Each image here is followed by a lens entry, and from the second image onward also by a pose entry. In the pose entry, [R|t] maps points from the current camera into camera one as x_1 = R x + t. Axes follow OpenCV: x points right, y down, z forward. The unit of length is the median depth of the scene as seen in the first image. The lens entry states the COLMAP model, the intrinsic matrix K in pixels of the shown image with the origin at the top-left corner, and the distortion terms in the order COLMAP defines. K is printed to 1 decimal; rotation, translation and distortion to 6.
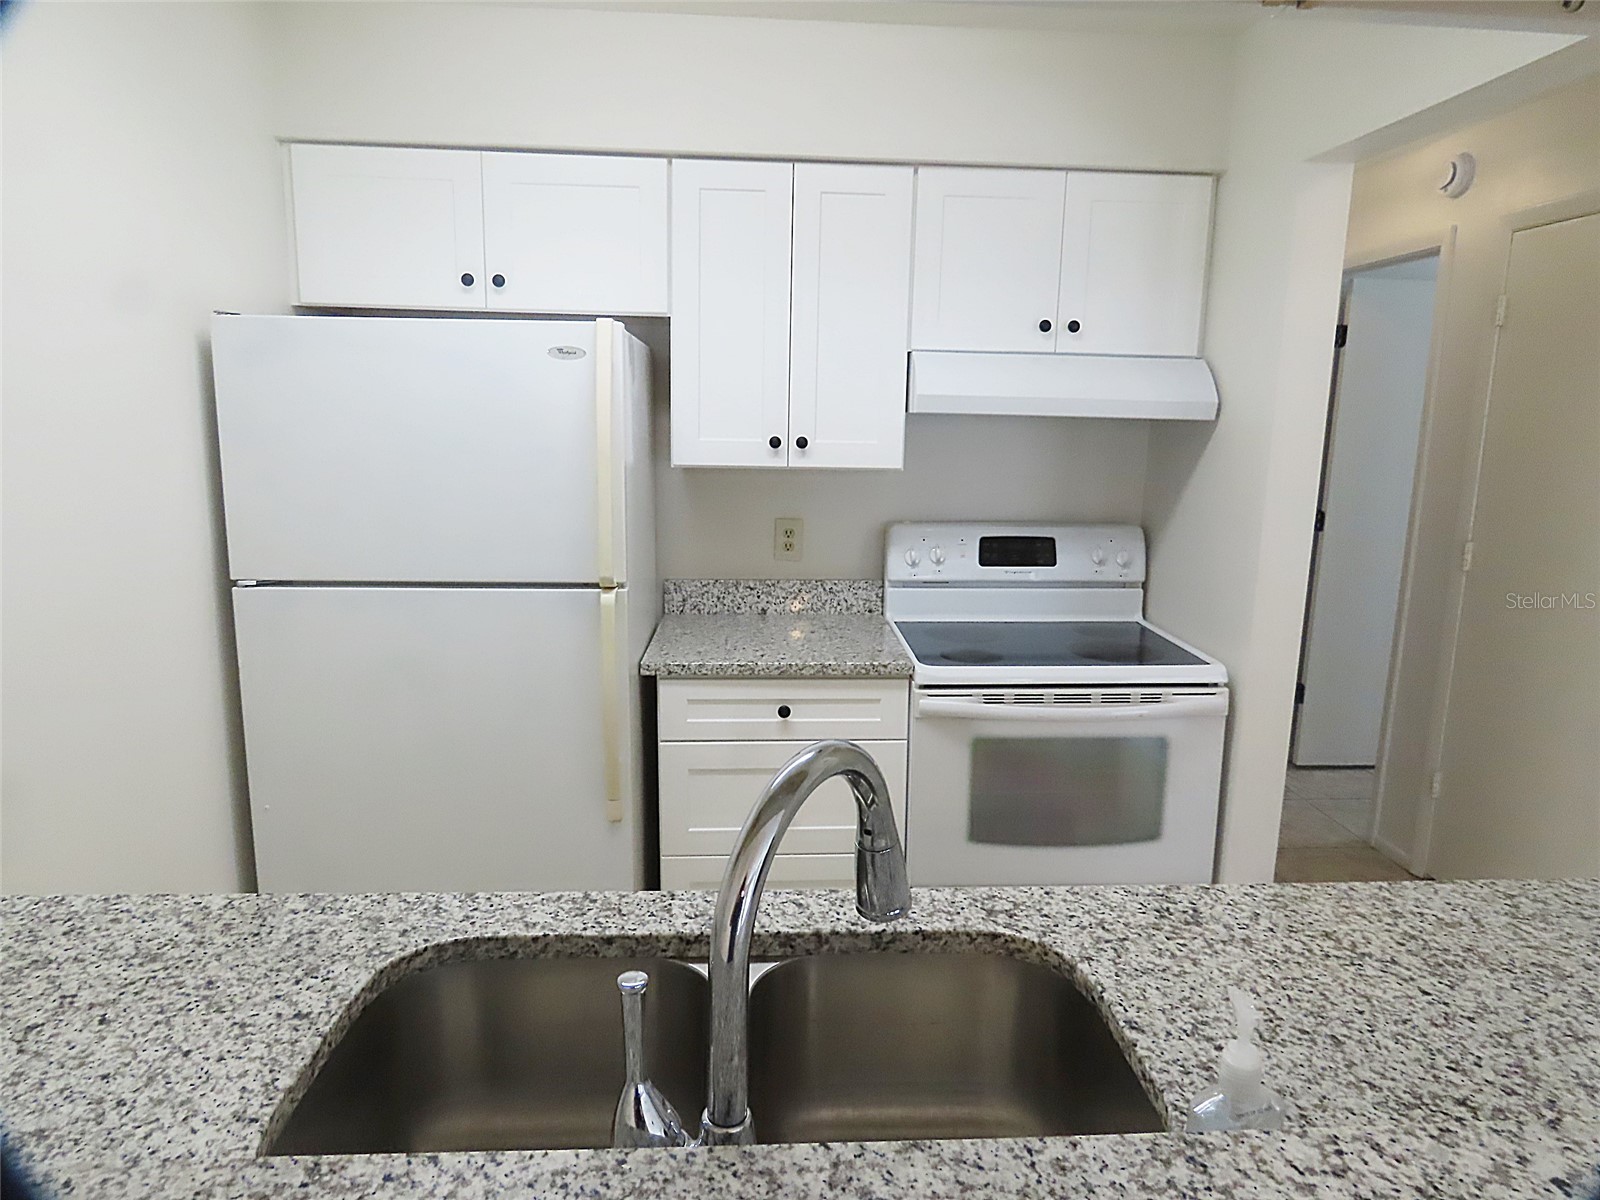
lens RADIAL K [[1002.2, 0, 803.6], [0, 1002.2, 597.2], [0, 0, 1]] dist [-0.015135, 0.002143]
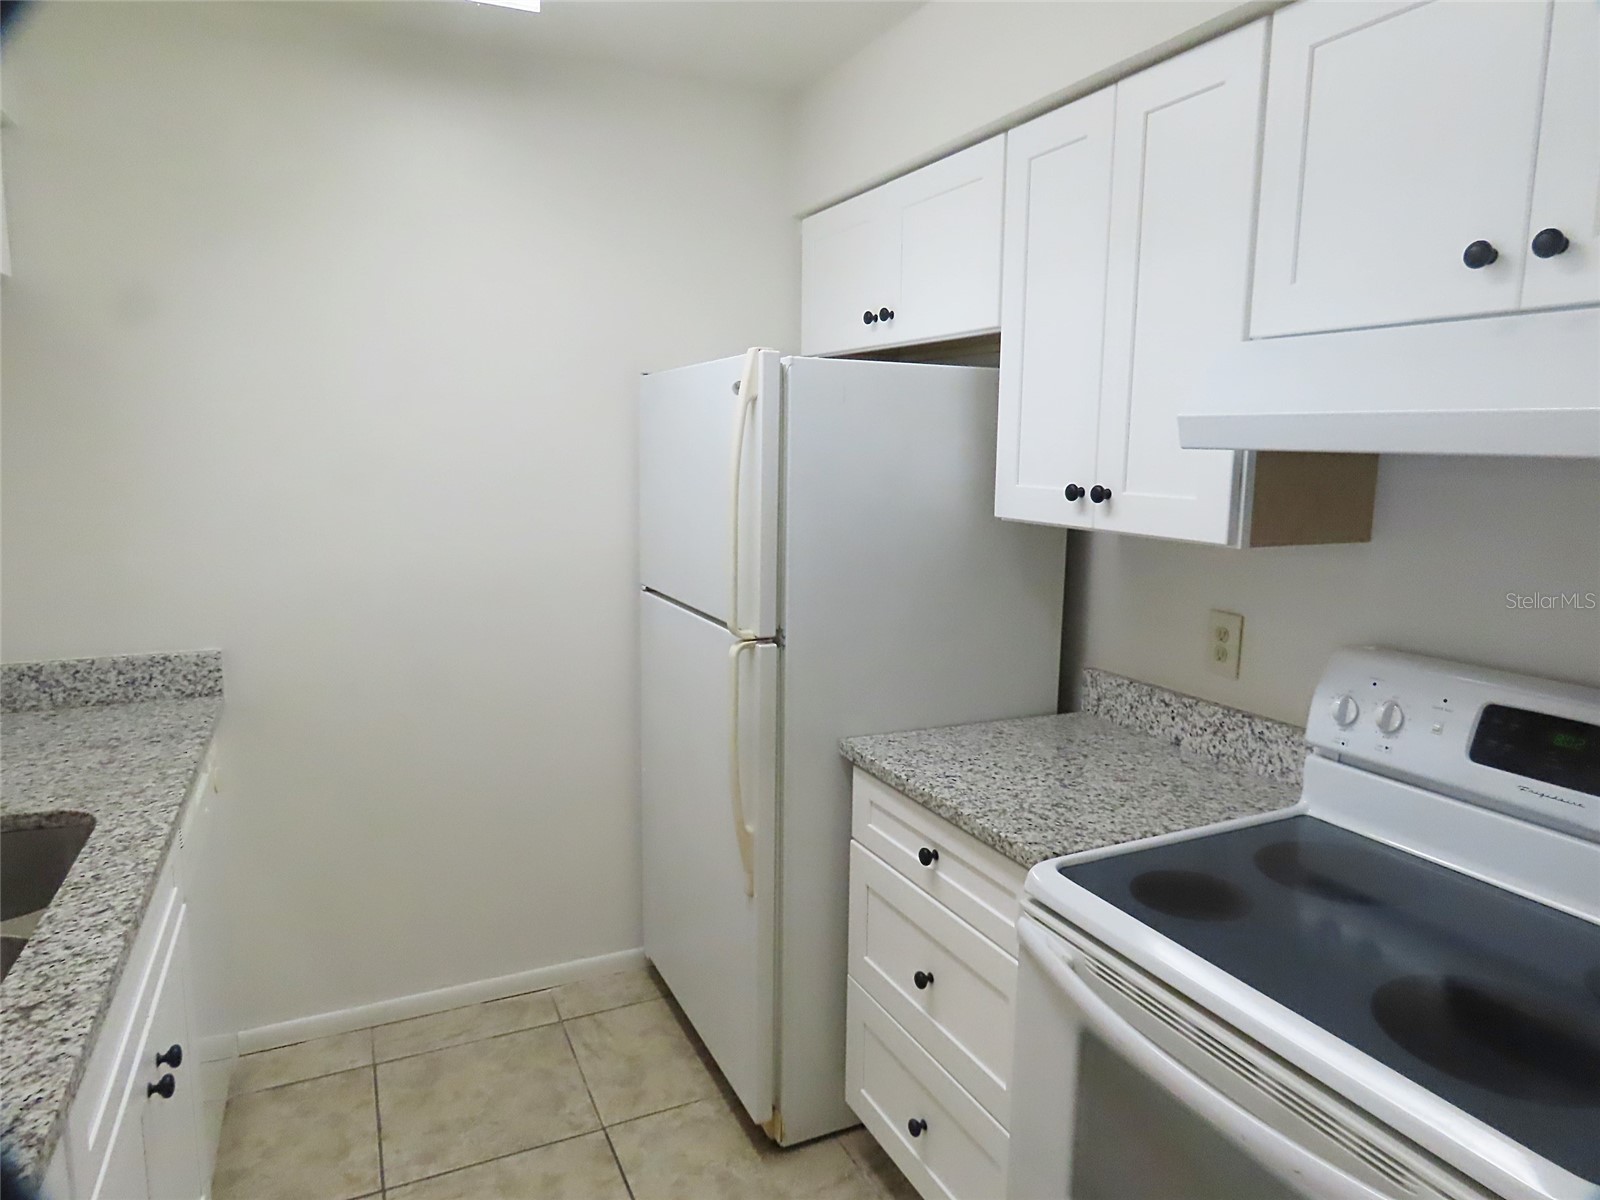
lens RADIAL K [[1001.6, 0, 802.5], [0, 1001.6, 597.1], [0, 0, 1]] dist [-0.014178, 0.004070]
pose [[0.380880, 0.128115, -0.915706, 1.277605], [-0.170476, 0.983106, 0.066636, -0.226684], [0.908773, 0.130725, 0.396286, 1.308958]]
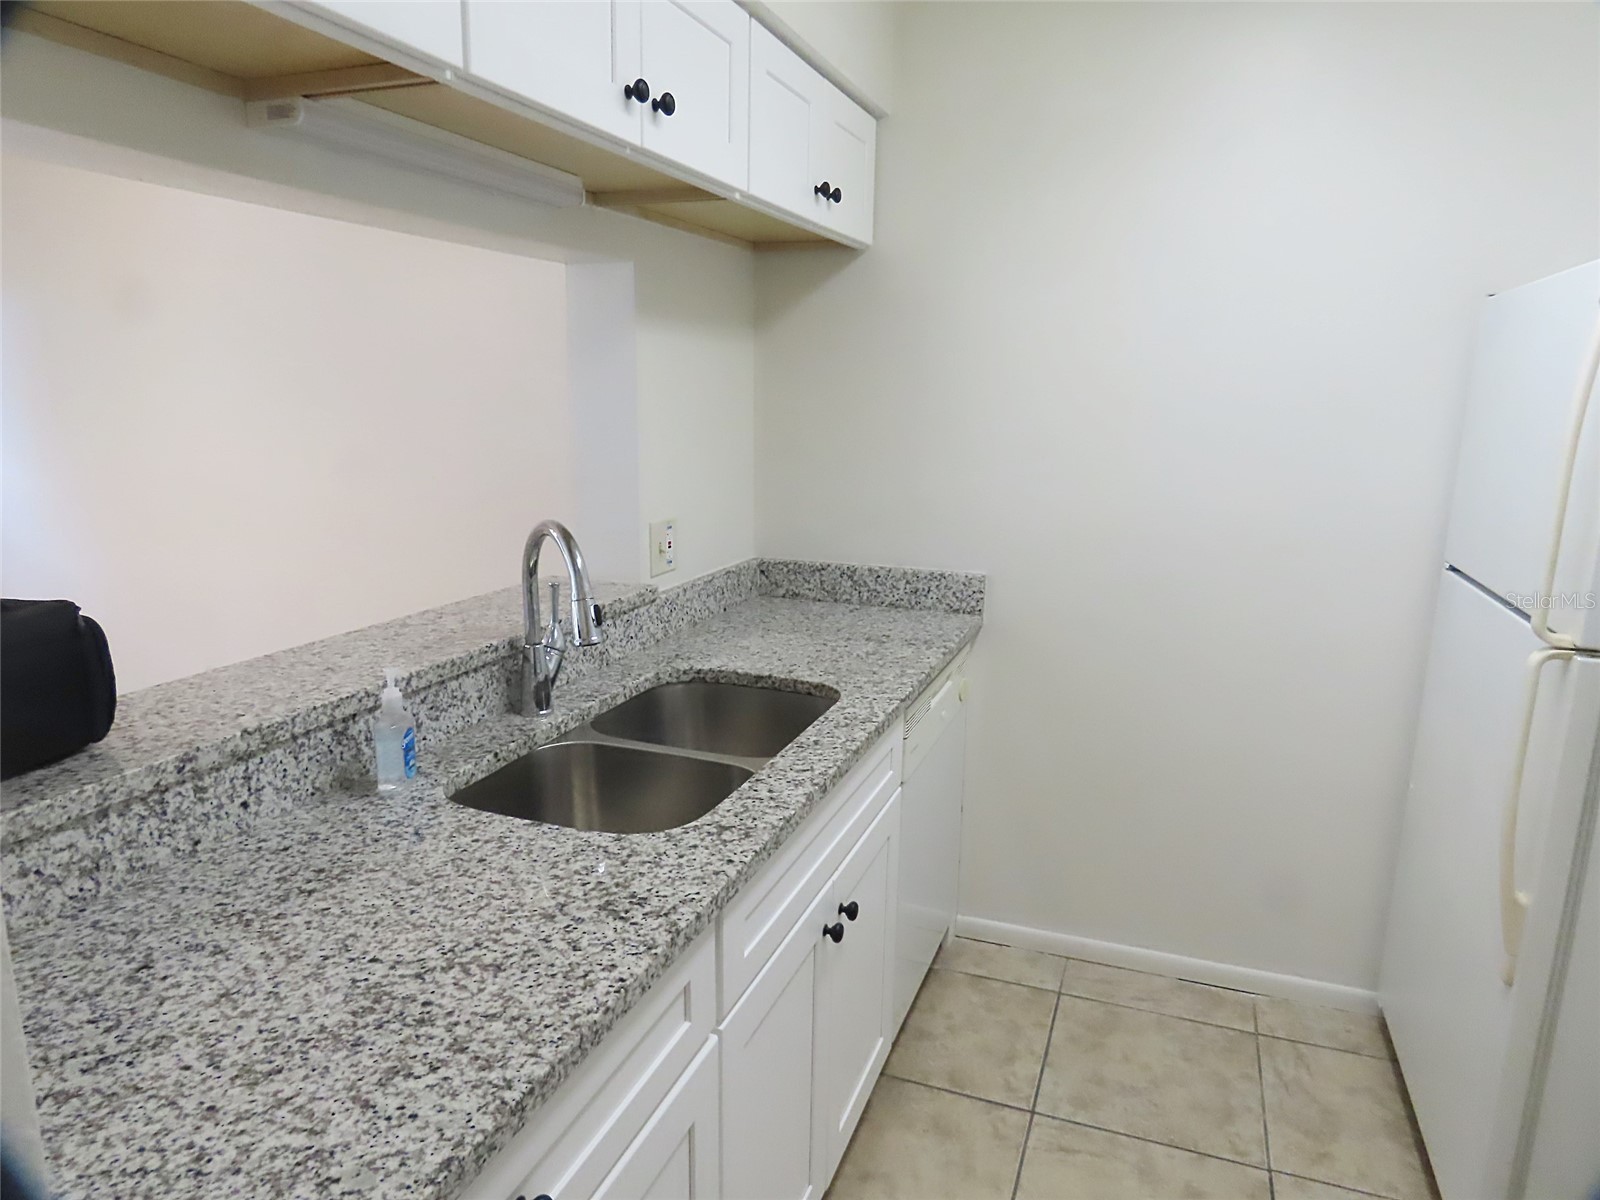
lens RADIAL K [[1001.6, 0, 802.5], [0, 1001.6, 597.1], [0, 0, 1]] dist [-0.014178, 0.004070]
pose [[-0.400464, 0.164750, -0.901380, 1.167599], [-0.180531, 0.950237, 0.253886, -0.229554], [0.898352, 0.264400, -0.350793, 1.488112]]
